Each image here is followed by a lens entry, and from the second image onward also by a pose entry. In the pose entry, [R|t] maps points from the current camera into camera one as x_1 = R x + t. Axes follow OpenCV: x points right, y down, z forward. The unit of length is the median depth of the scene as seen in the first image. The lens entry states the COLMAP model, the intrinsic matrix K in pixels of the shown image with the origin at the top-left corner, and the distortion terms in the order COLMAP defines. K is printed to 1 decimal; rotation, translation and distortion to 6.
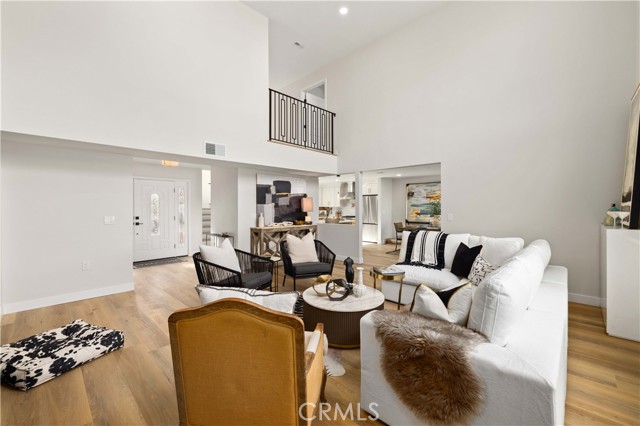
lens RADIAL K [[267.1, 0, 320.2], [0, 267.1, 212.3], [0, 0, 1]] dist [-0.000105, -0.000152]
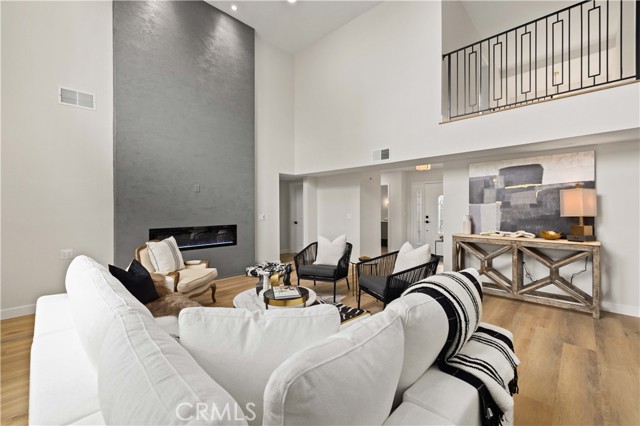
lens RADIAL K [[267.1, 0, 319.2], [0, 267.1, 209.5], [0, 0, 1]] dist [-0.000105, -0.000152]
pose [[-0.009441, 0.006559, -0.999934, 0.478405], [-0.015803, 0.999853, 0.006707, -0.011901], [0.999831, 0.015865, -0.009336, 0.526618]]
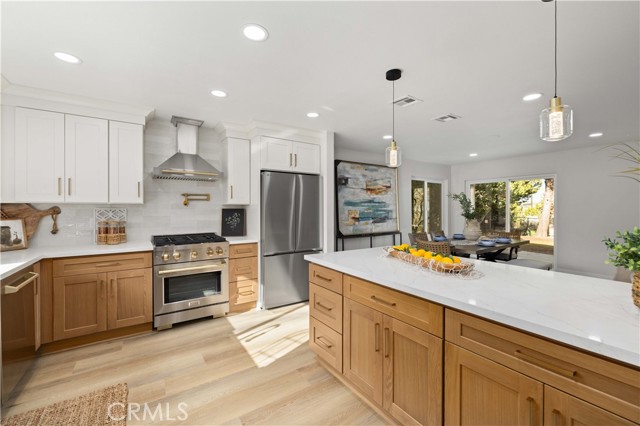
lens RADIAL K [[267.1, 0, 319.1], [0, 267.1, 209.3], [0, 0, 1]] dist [-0.000105, -0.000152]
pose [[0.213553, -0.002189, 0.976929, -0.250208], [0.017459, 0.999846, -0.001577, -0.020873], [-0.976775, 0.017393, 0.213558, 1.390407]]
